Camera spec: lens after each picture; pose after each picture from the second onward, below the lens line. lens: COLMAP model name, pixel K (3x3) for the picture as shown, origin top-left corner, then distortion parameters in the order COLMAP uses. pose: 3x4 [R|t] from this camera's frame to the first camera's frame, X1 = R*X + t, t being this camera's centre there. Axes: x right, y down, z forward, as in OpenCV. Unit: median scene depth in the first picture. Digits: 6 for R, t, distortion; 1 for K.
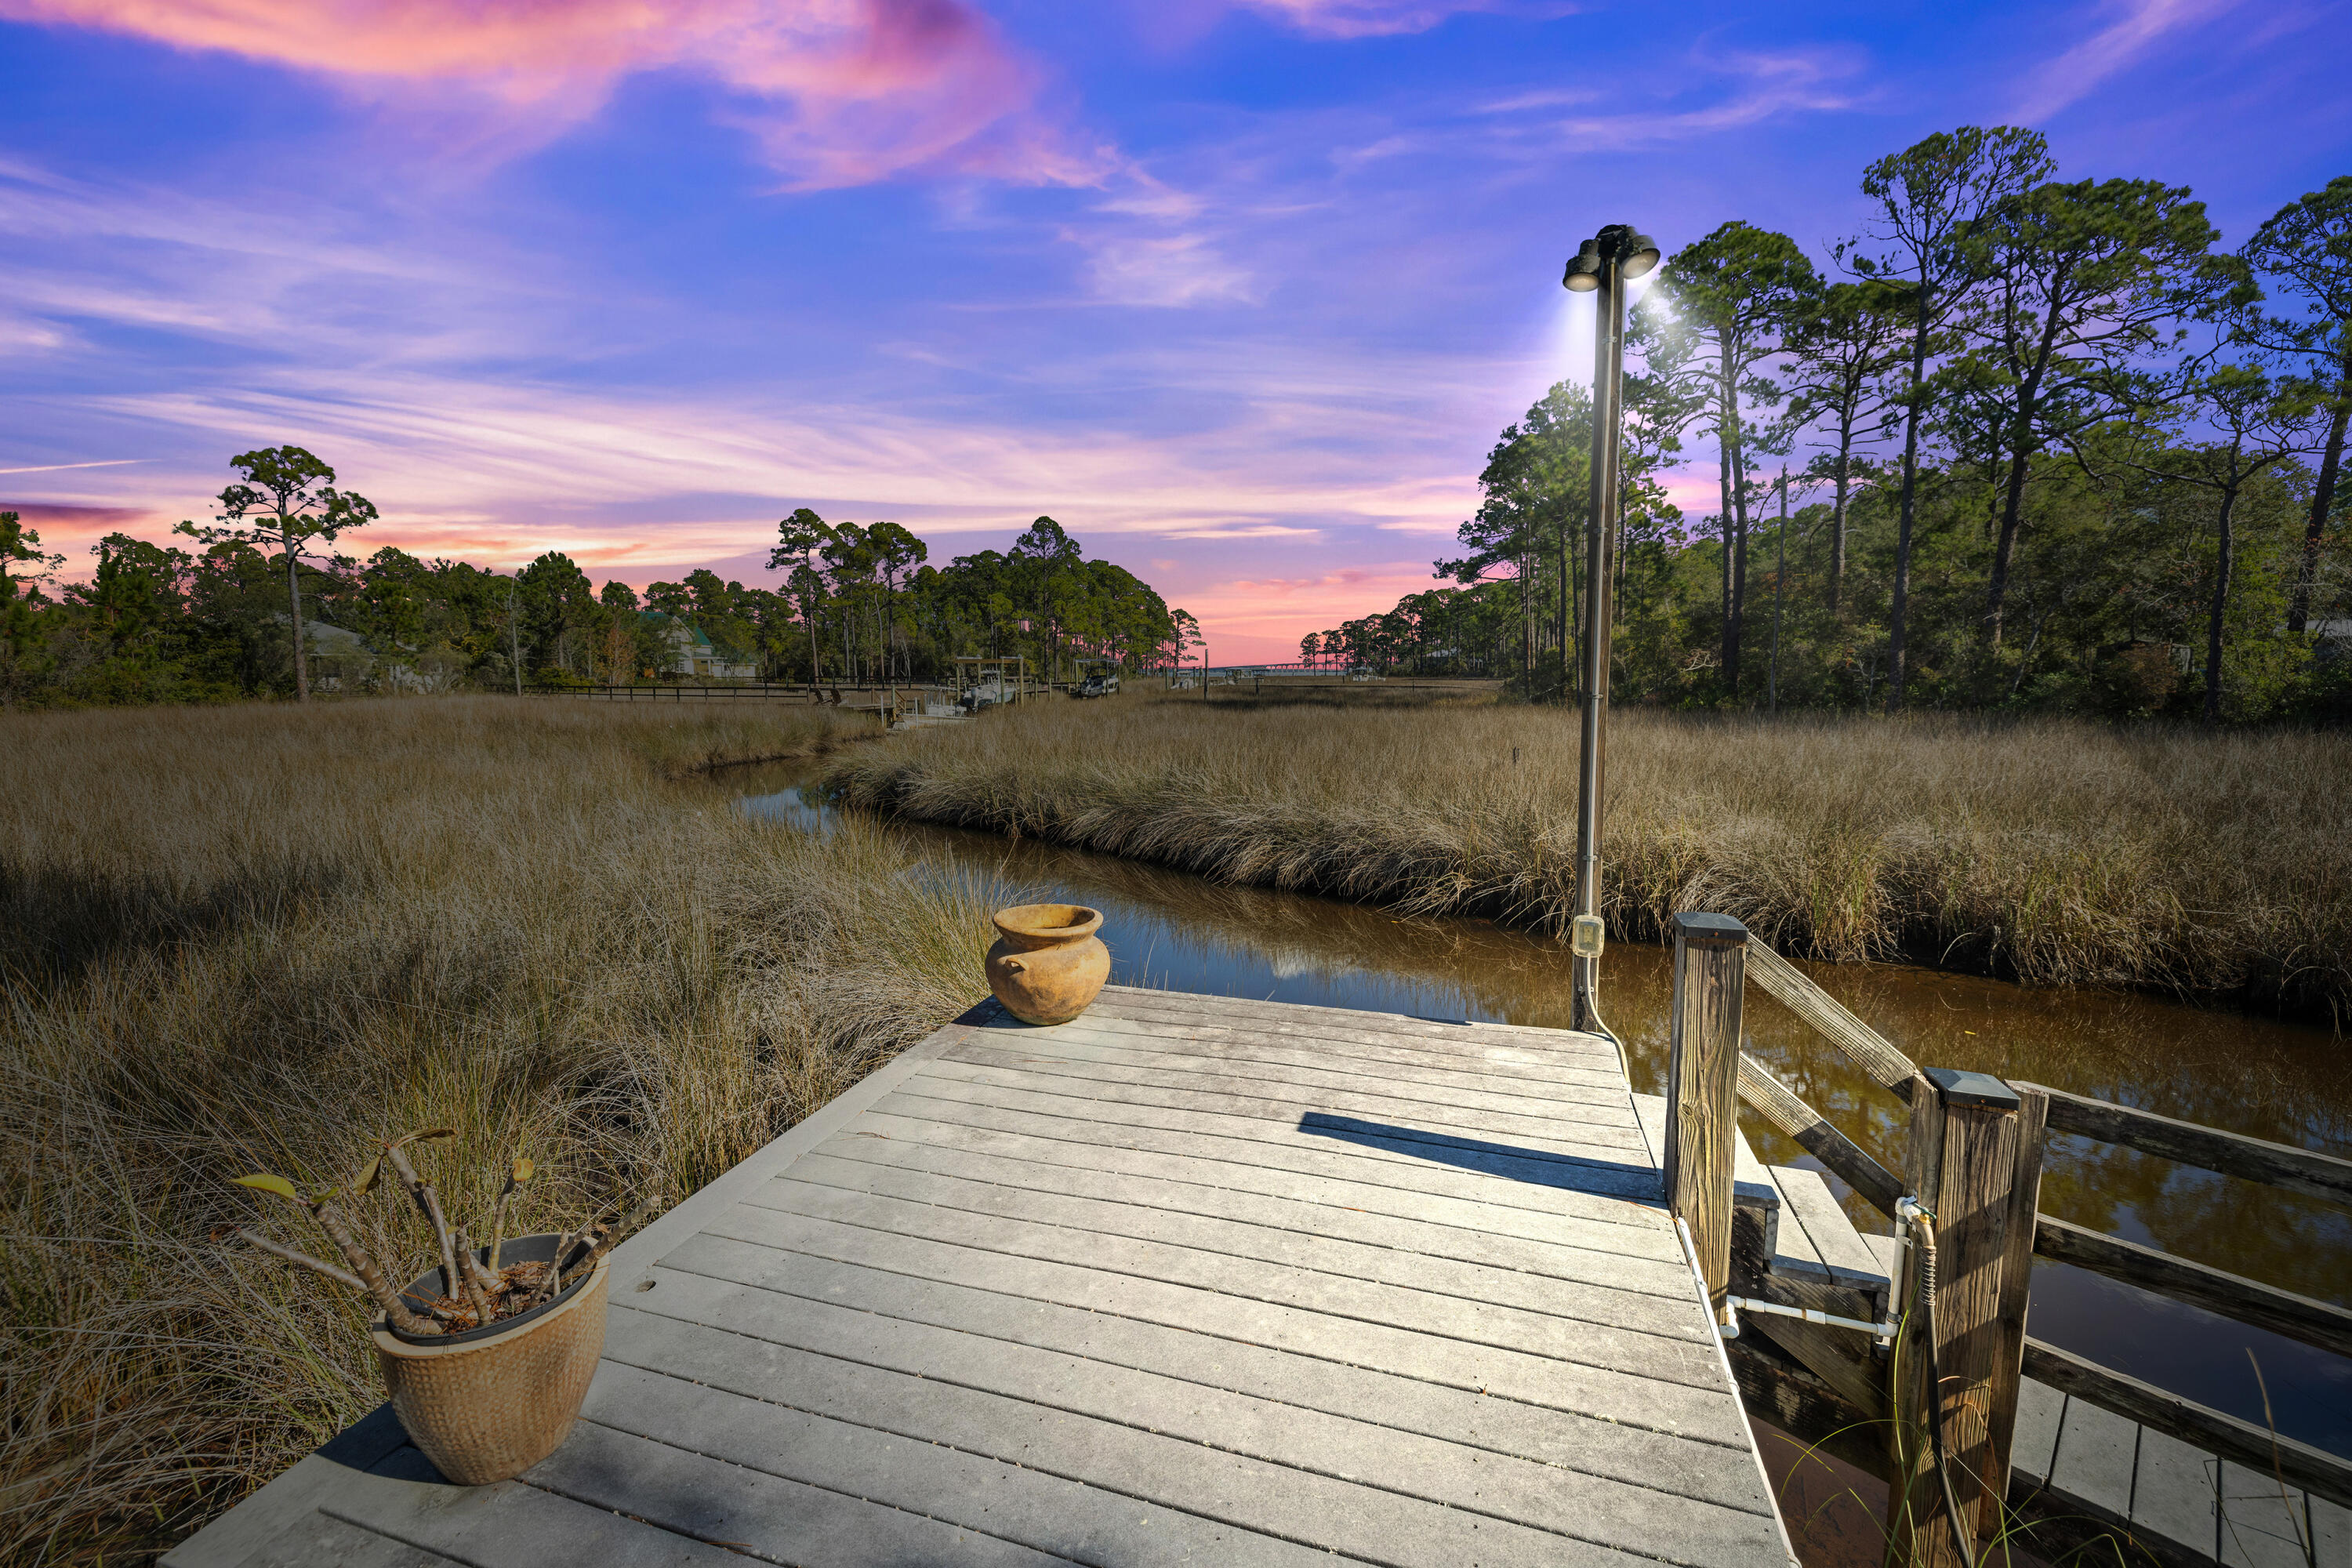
lens RADIAL K [[1012.3, 0, 1194.9], [0, 1012.3, 774.6], [0, 0, 1]] dist [0.003361, -0.001074]
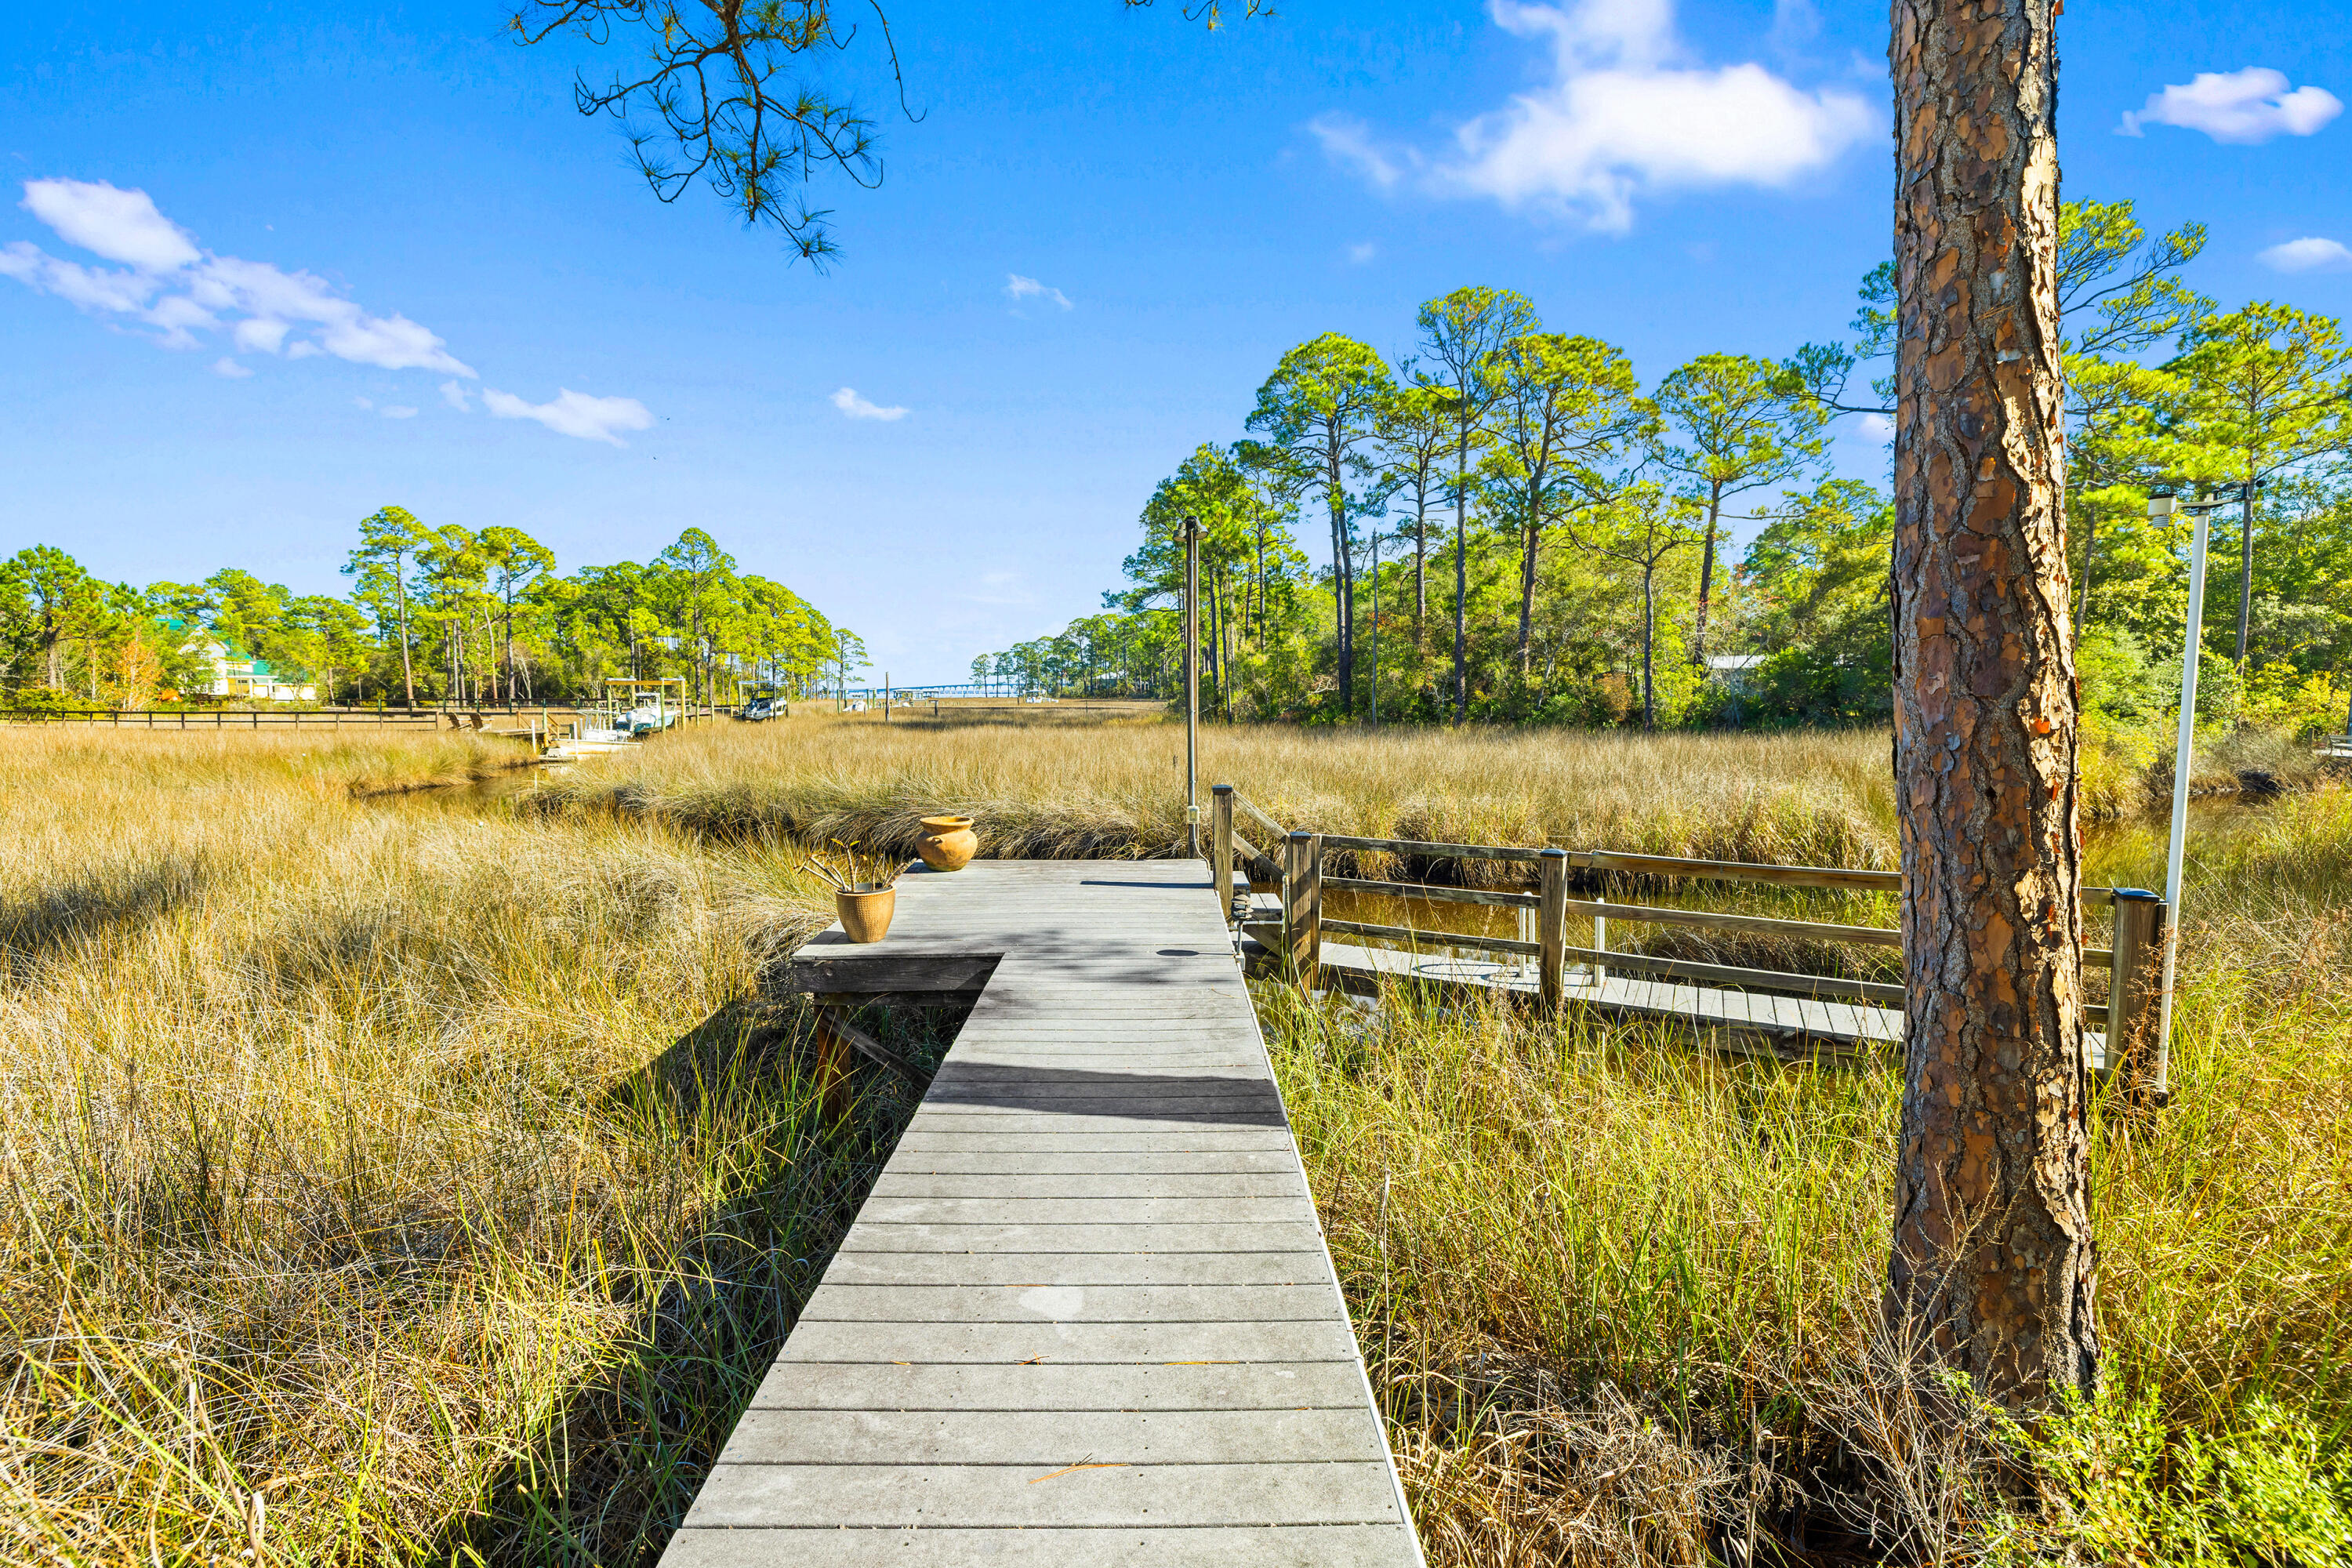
lens RADIAL K [[1012.3, 0, 1193.5], [0, 1012.3, 762.1], [0, 0, 1]] dist [0.003361, -0.001074]
pose [[0.949210, -0.022082, 0.313869, -0.022512], [0.032292, 0.999104, -0.027364, 0.006772], [-0.312983, 0.036110, 0.949072, -0.080925]]
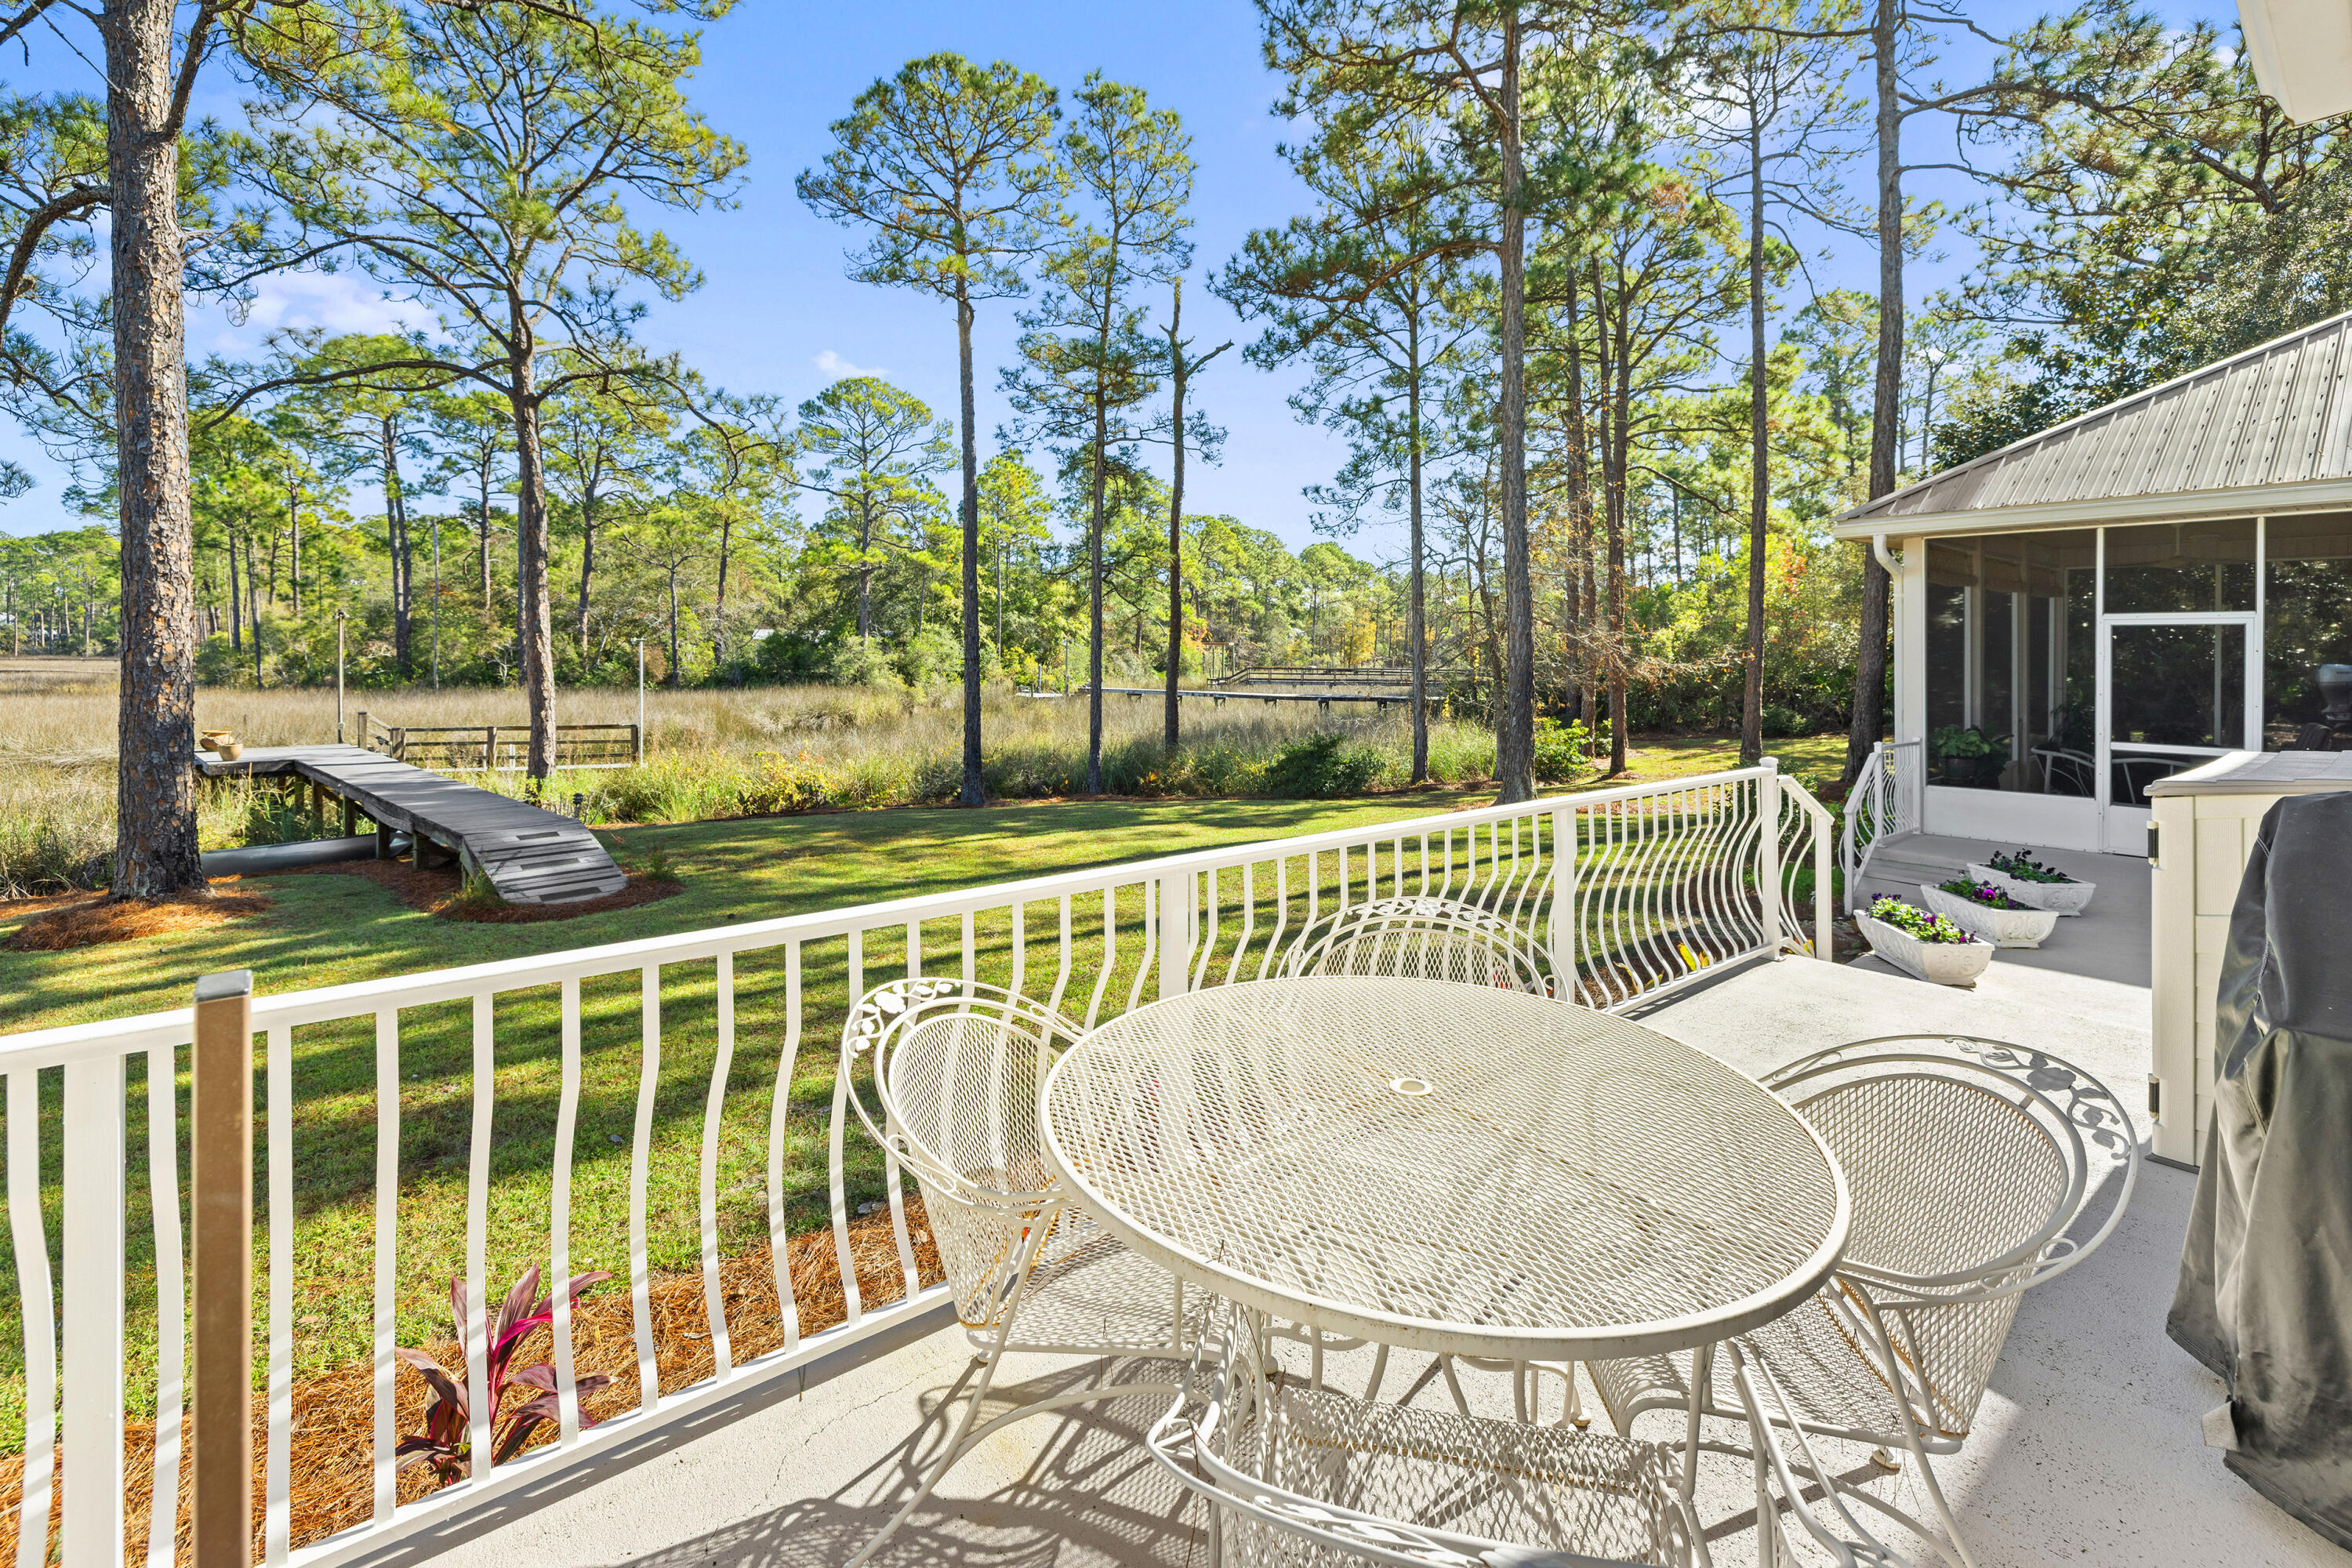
lens RADIAL K [[1039.0, 0, 1169.0], [0, 1039.0, 652.5], [0, 0, 1]] dist [0.002299, 0.001109]
pose [[0.447415, 0.007810, 0.894292, -0.207813], [0.078943, 0.995714, -0.048191, 0.029677], [-0.890836, 0.092159, 0.444880, -0.437166]]
